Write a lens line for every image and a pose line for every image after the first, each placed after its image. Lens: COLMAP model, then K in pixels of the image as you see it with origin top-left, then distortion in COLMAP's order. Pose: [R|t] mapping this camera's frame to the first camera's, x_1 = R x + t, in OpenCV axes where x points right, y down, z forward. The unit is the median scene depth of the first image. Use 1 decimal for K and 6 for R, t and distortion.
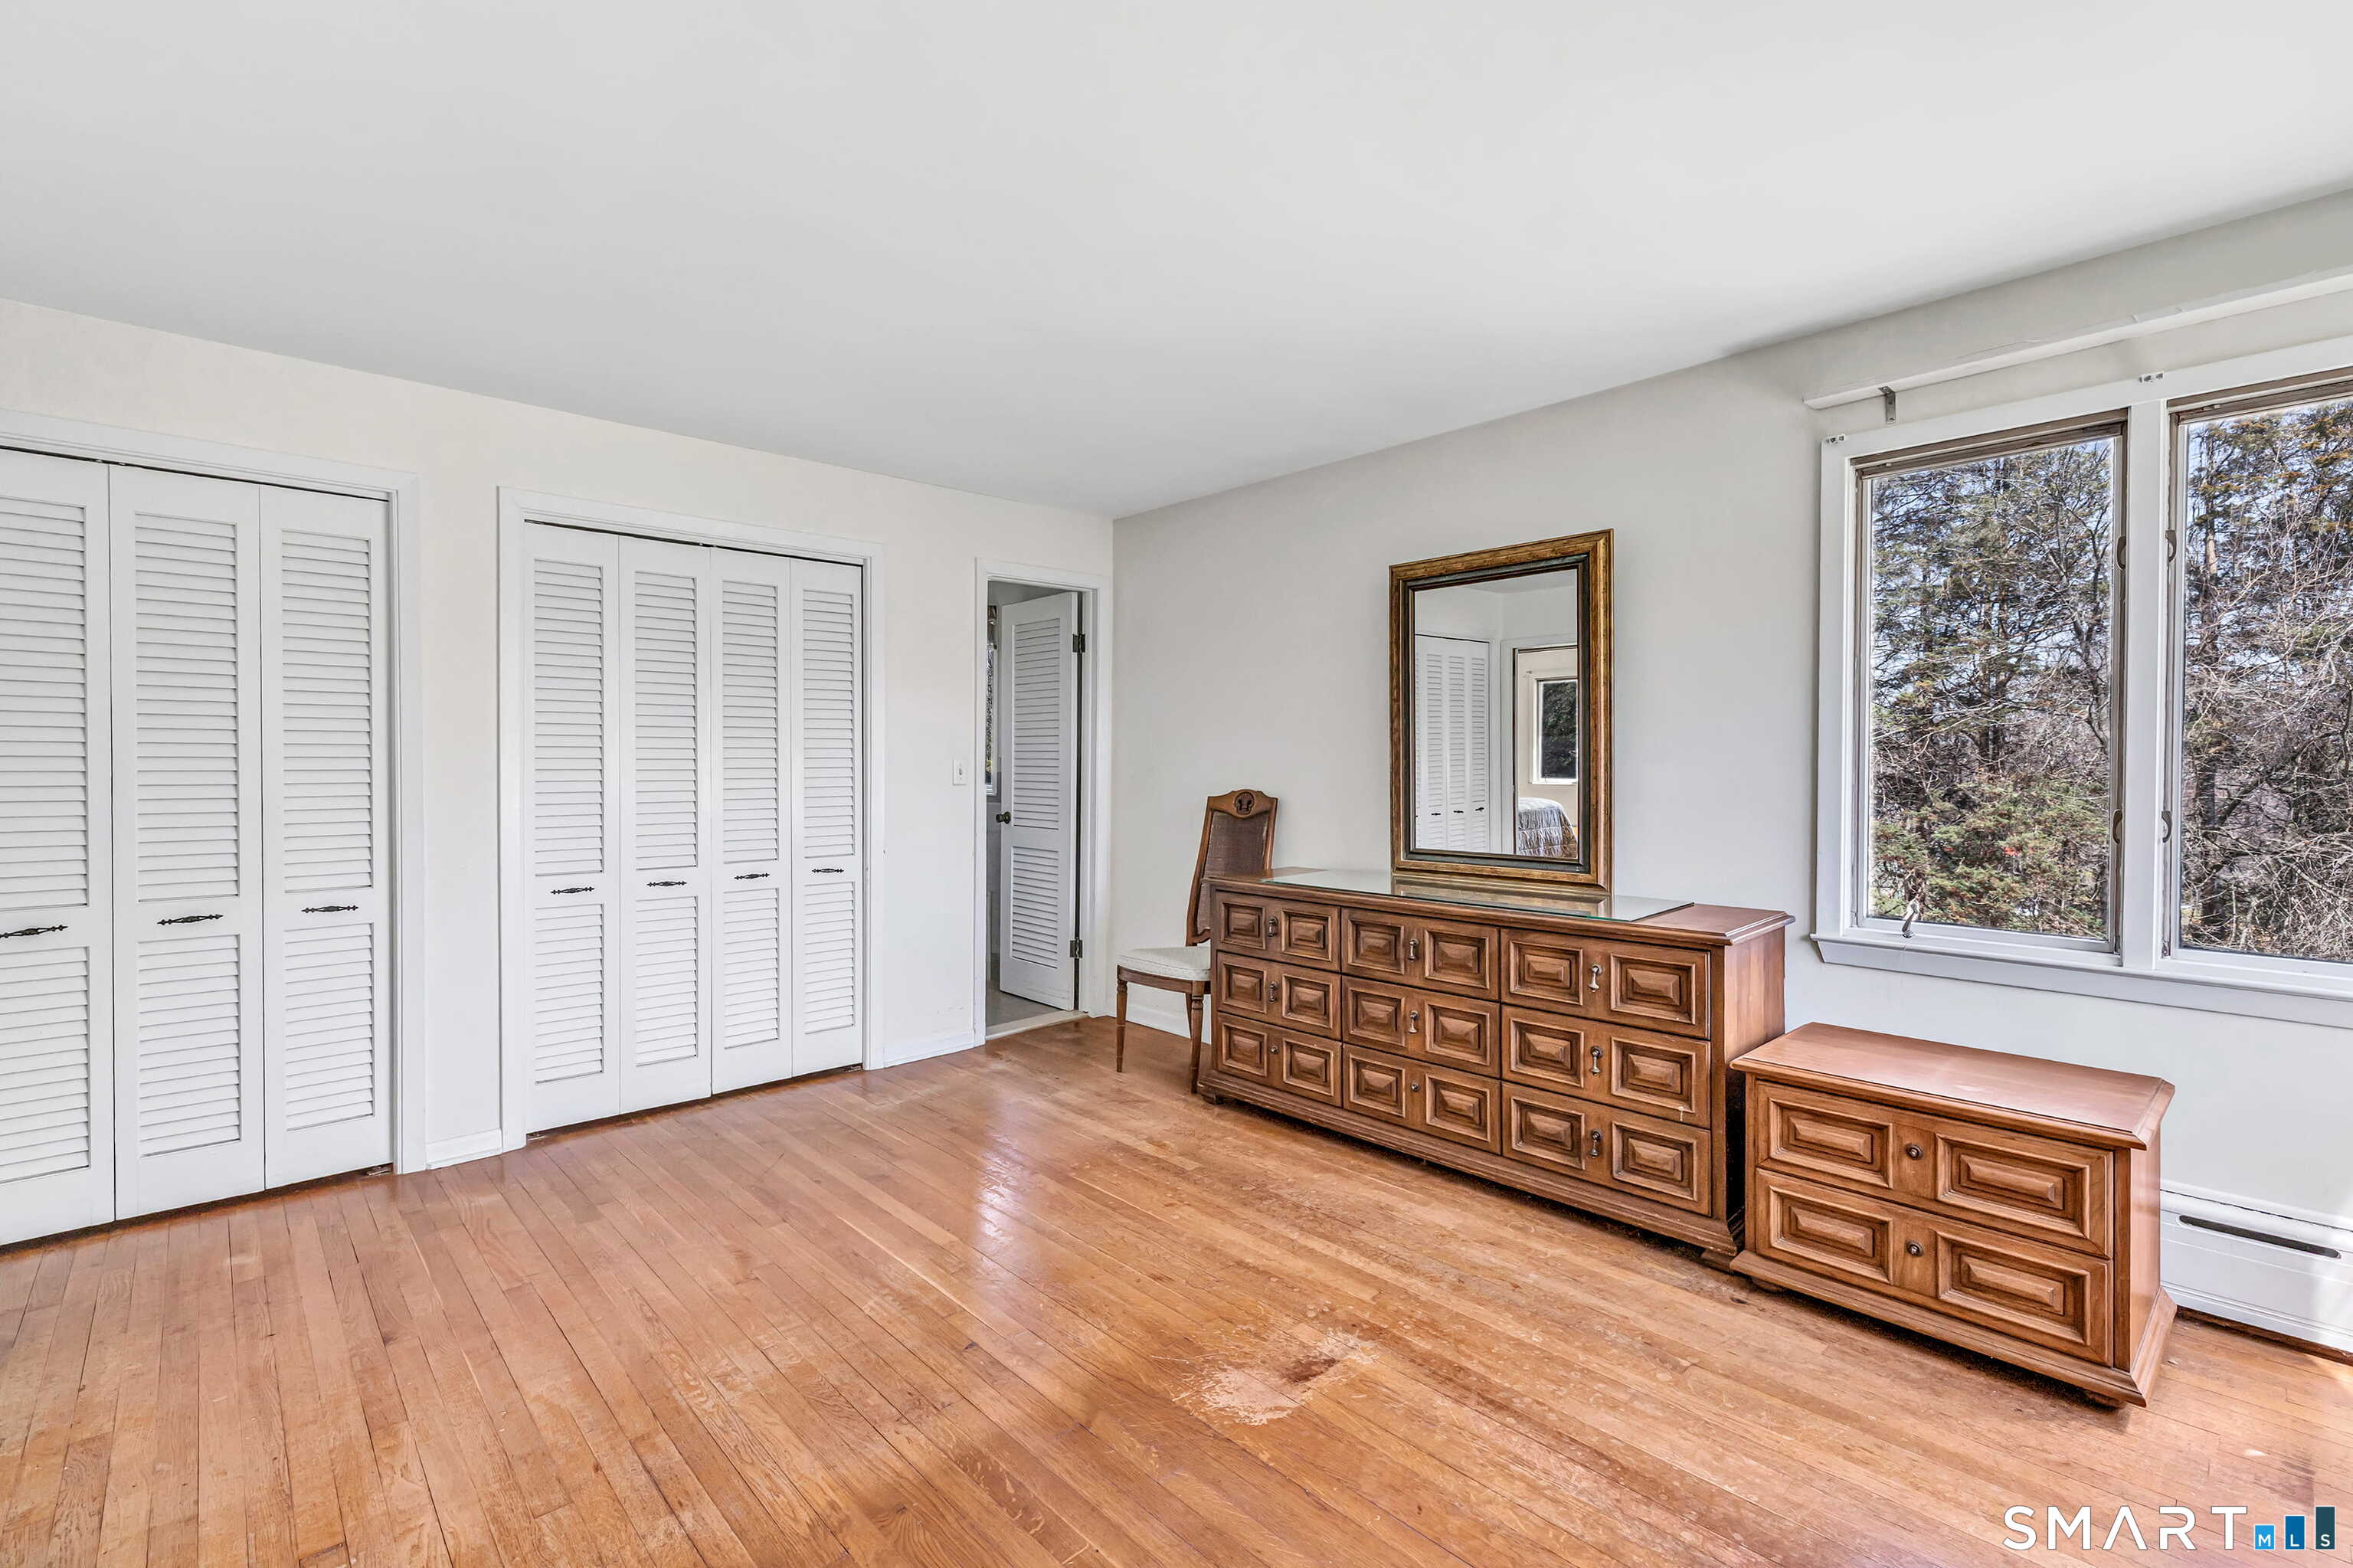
lens RADIAL K [[1018.1, 0, 1192.5], [0, 1018.1, 758.4], [0, 0, 1]] dist [0.002594, 0.000432]
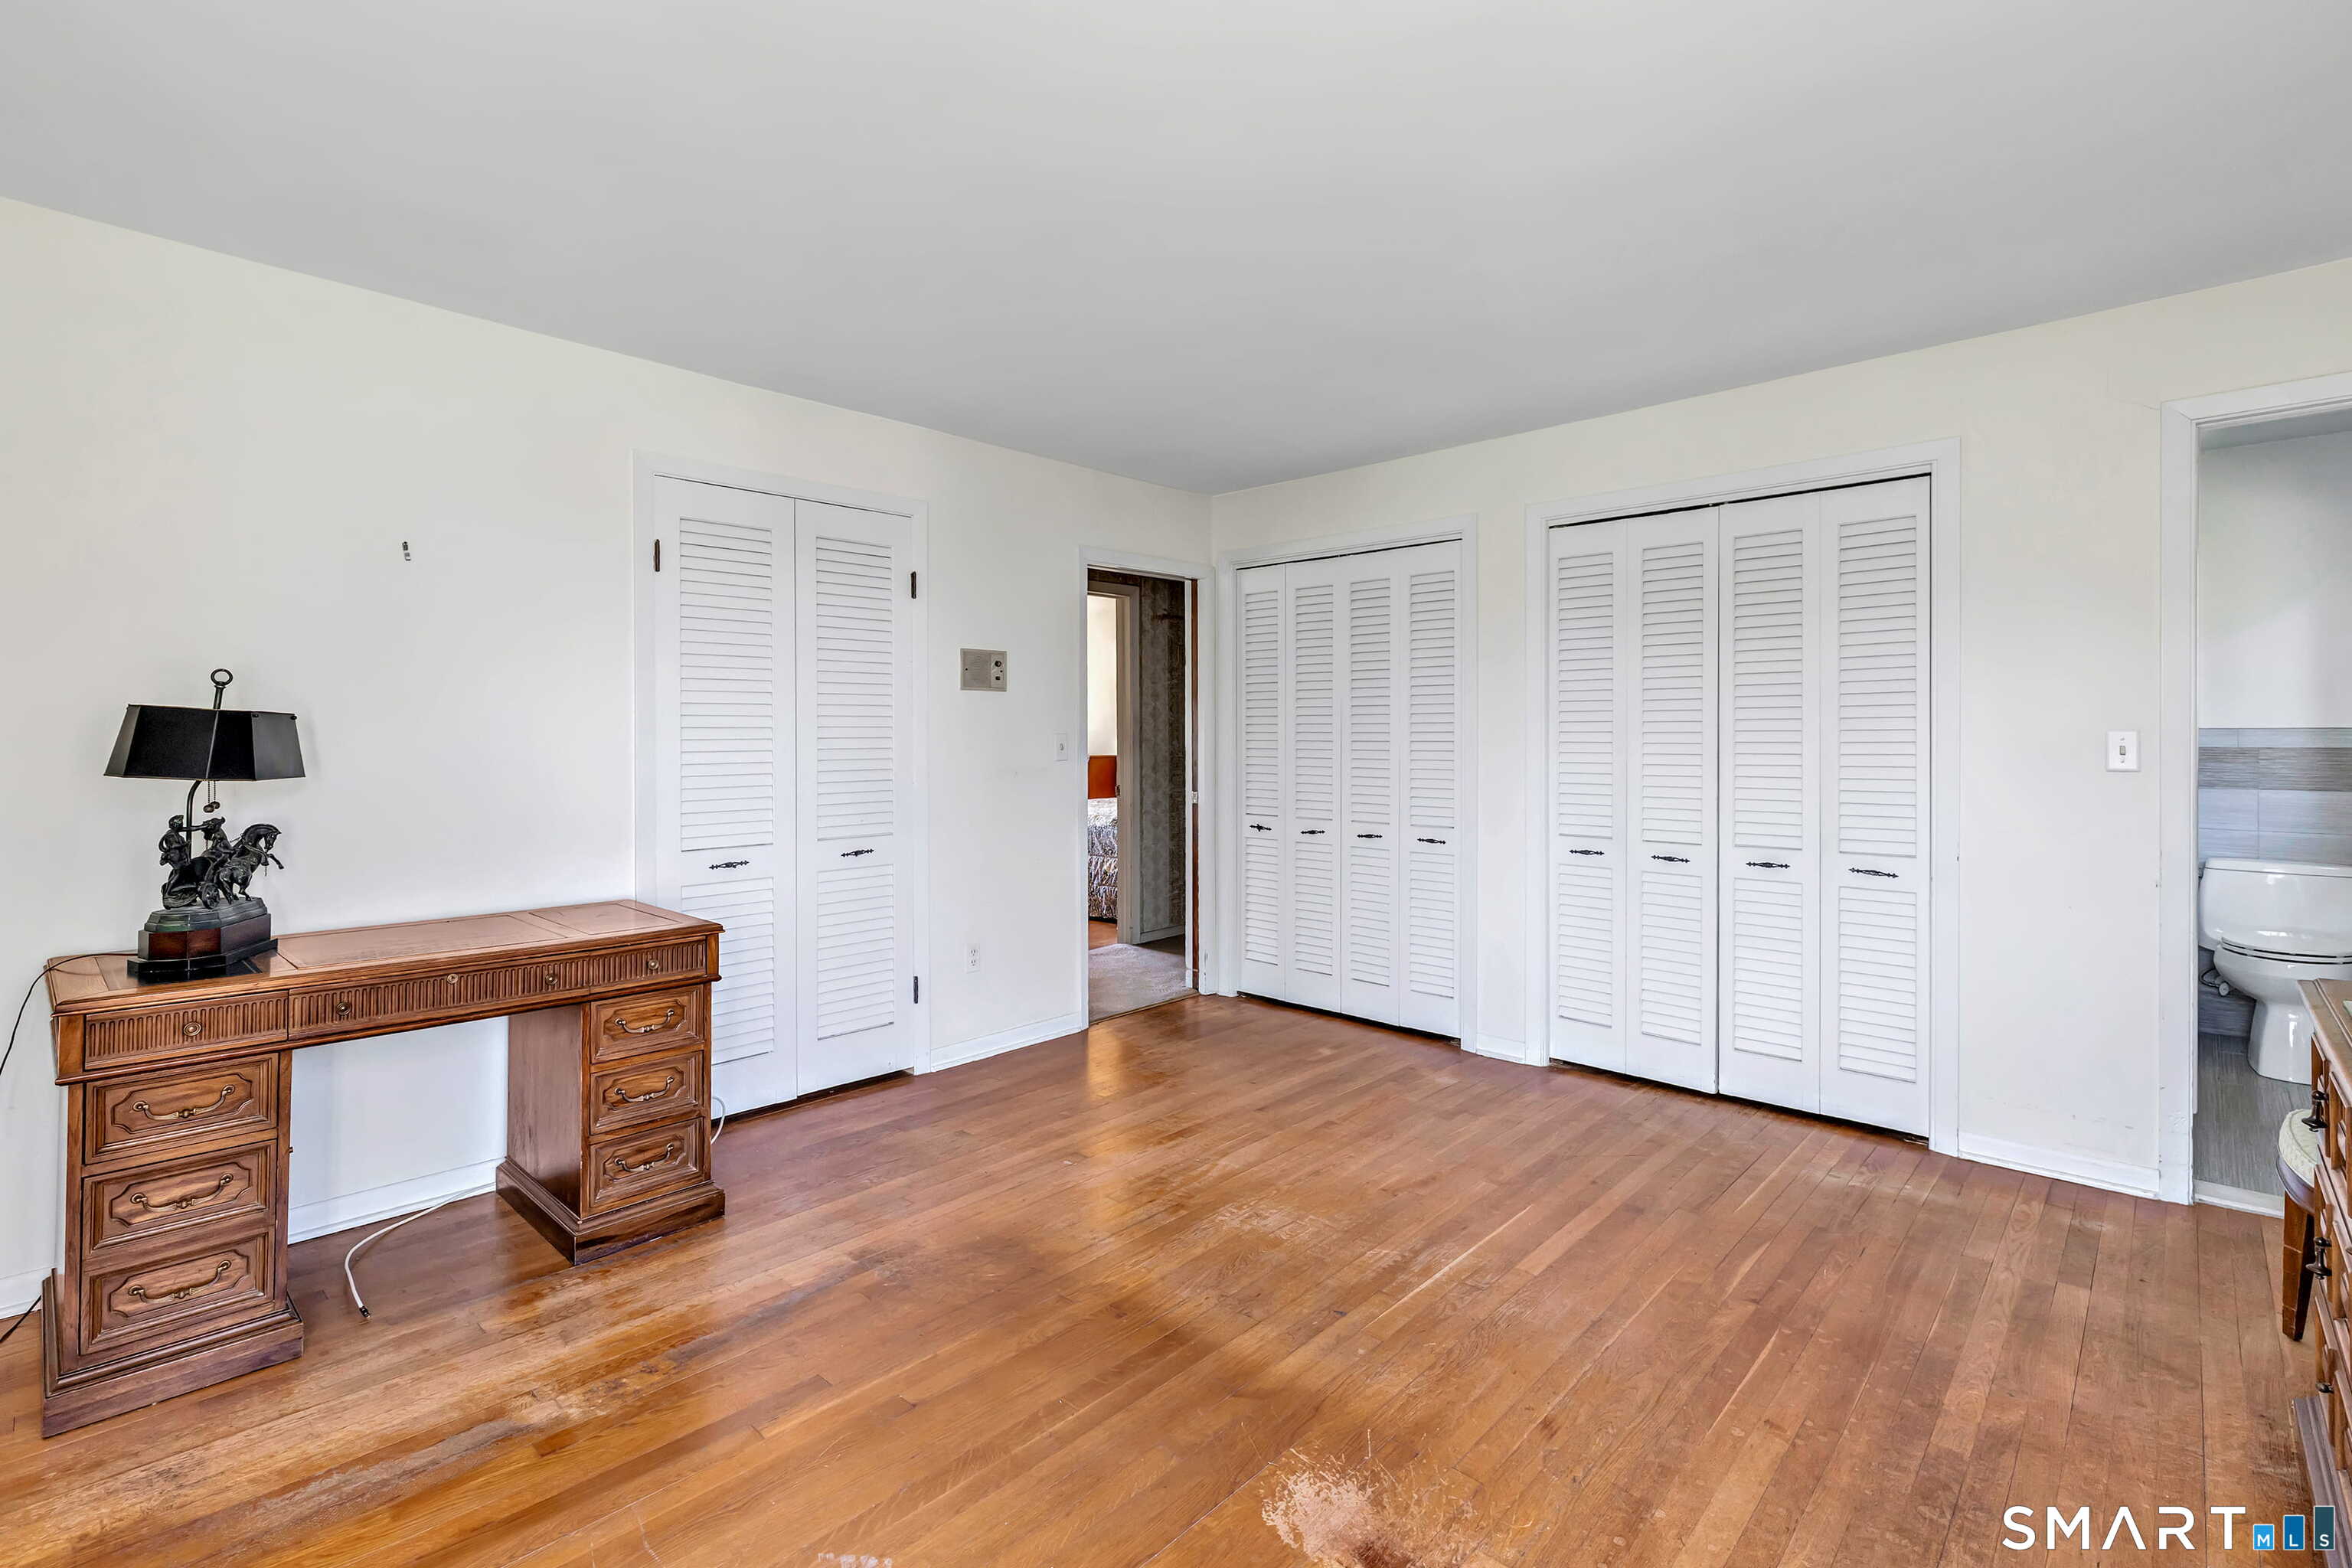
lens RADIAL K [[1034.6, 0, 1109.7], [0, 1034.6, 722.9], [0, 0, 1]] dist [-0.003181, -0.000180]
pose [[0.049573, -0.010674, -0.998713, 0.565653], [0.005234, 0.999932, -0.010427, -0.001311], [0.998757, -0.004710, 0.049625, 0.507373]]
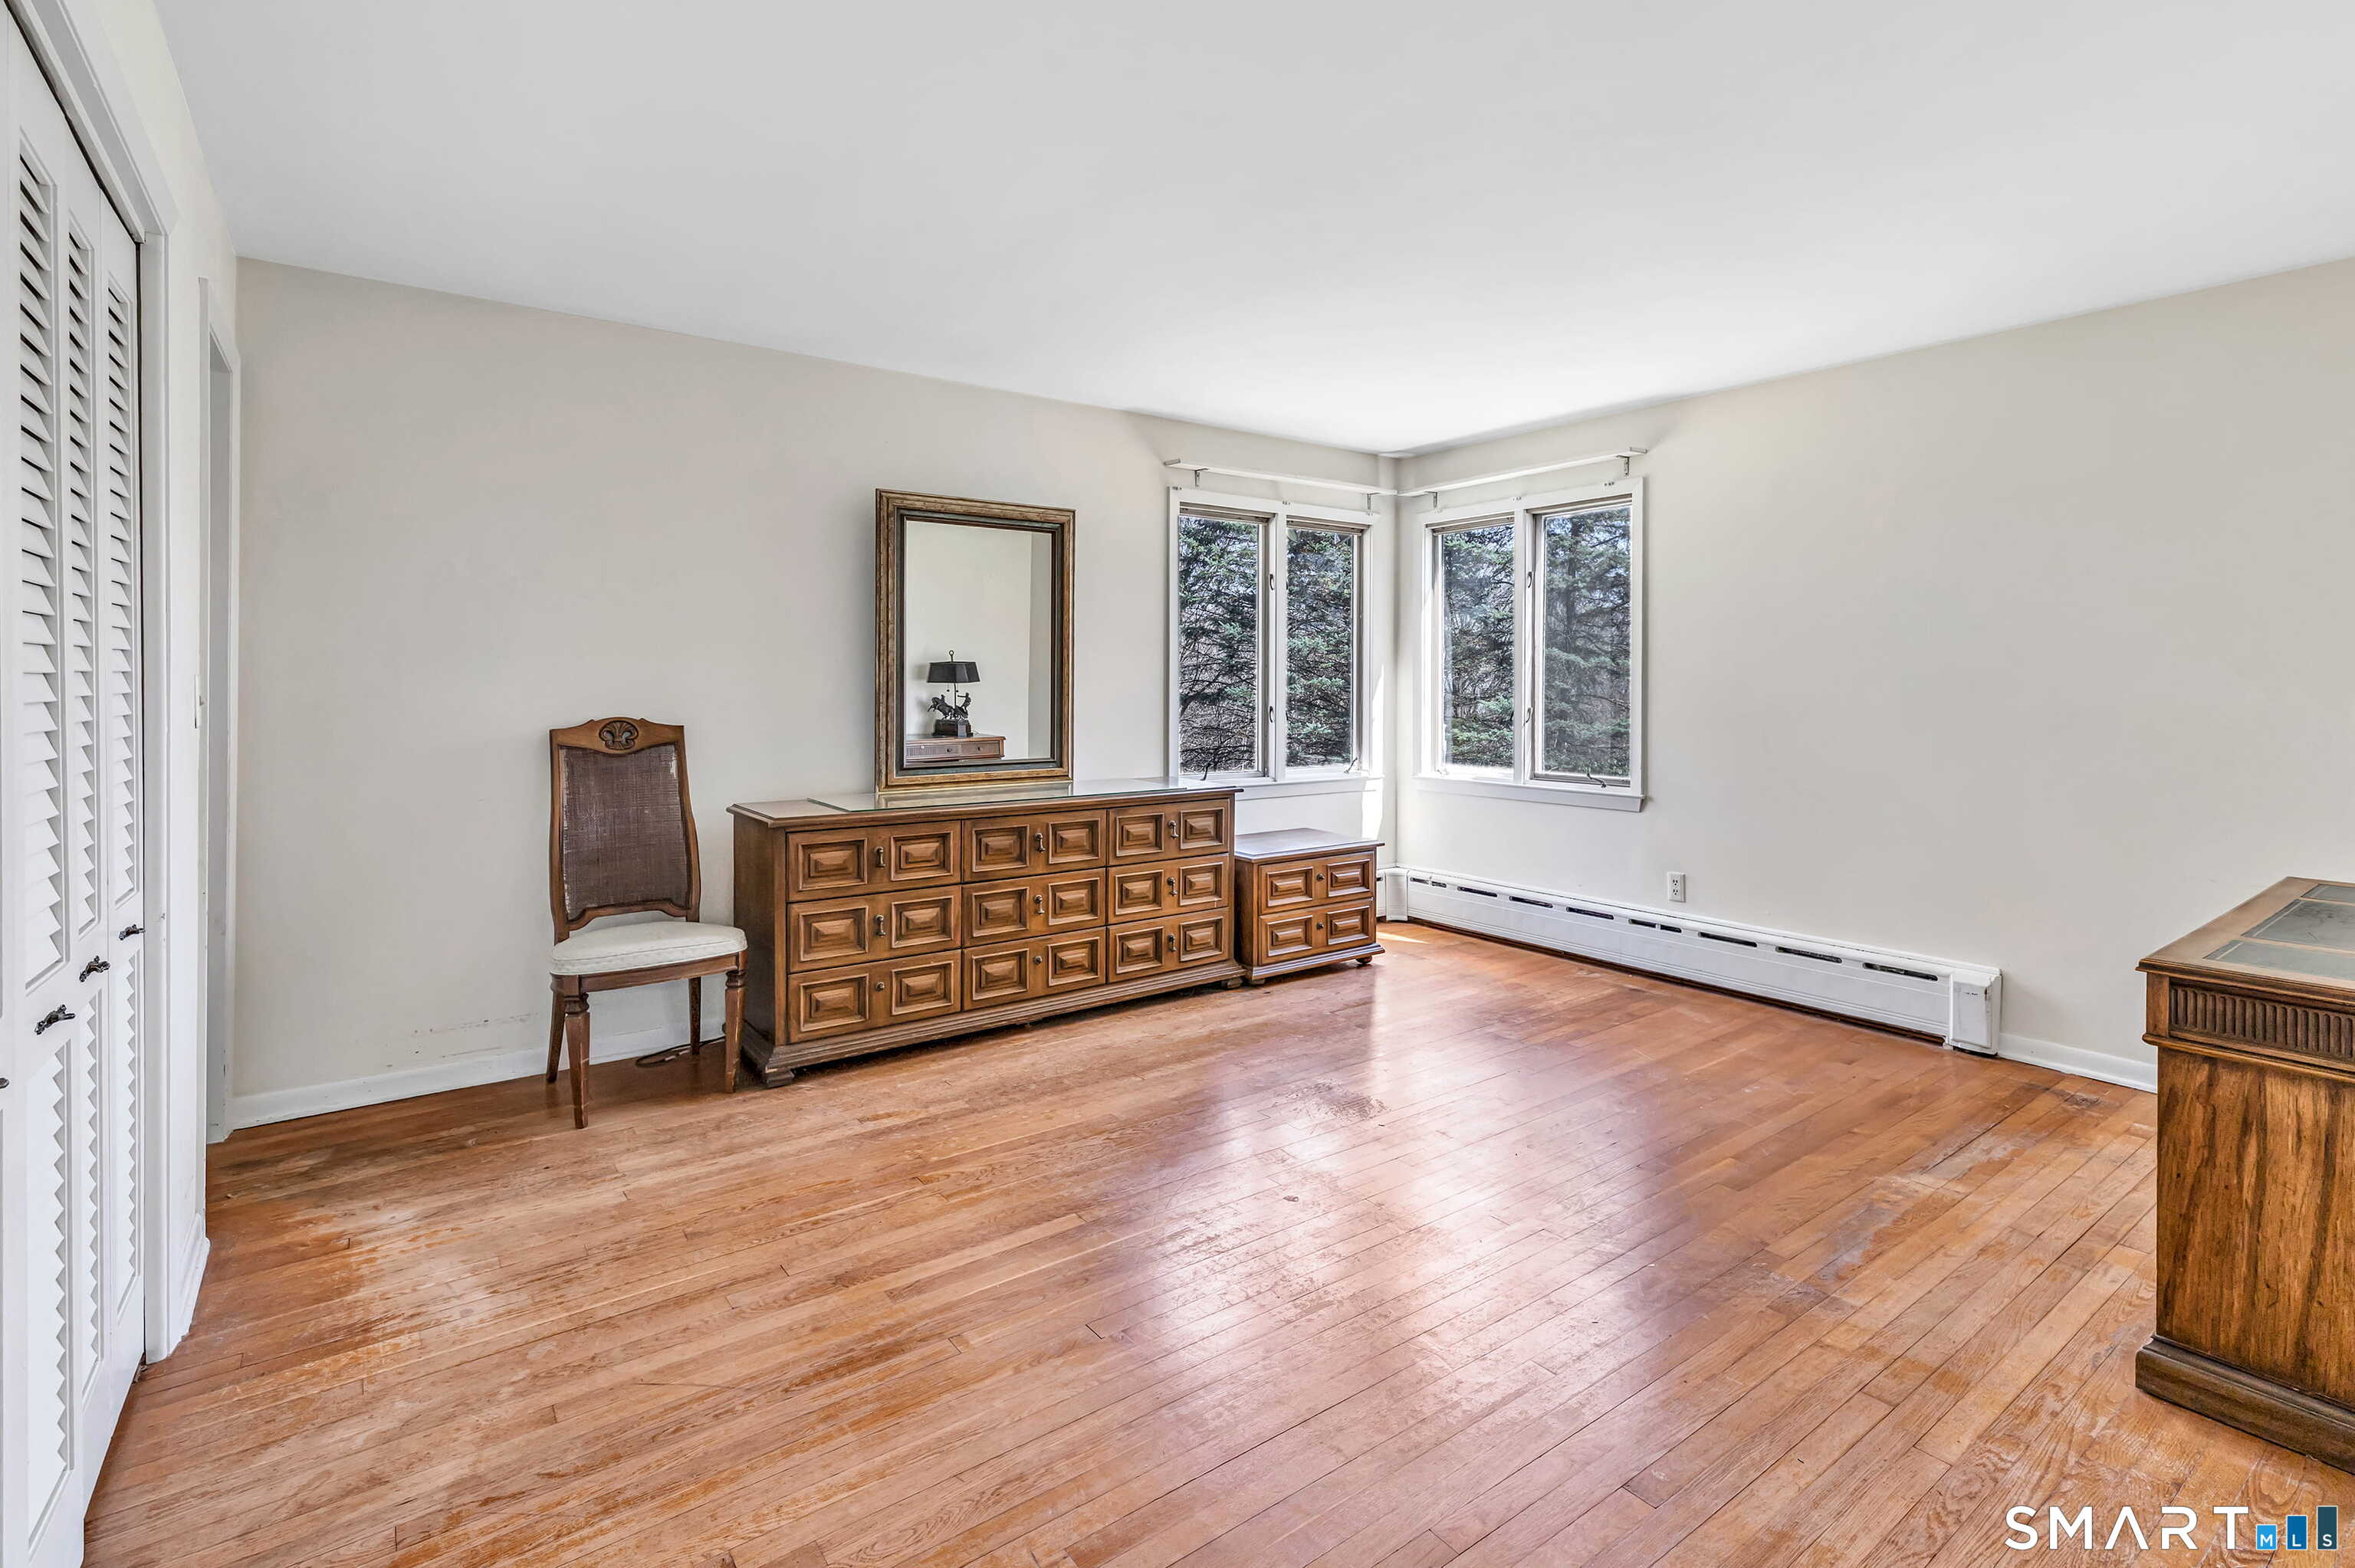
lens RADIAL K [[1137.1, 0, 1112.9], [0, 1137.1, 684.3], [0, 0, 1]] dist [-0.000847, -0.000228]
pose [[0.159001, -0.000380, 0.987278, -1.046107], [-0.005985, 0.999981, 0.001349, 0.002815], [-0.987260, -0.006123, 0.158996, 0.699740]]
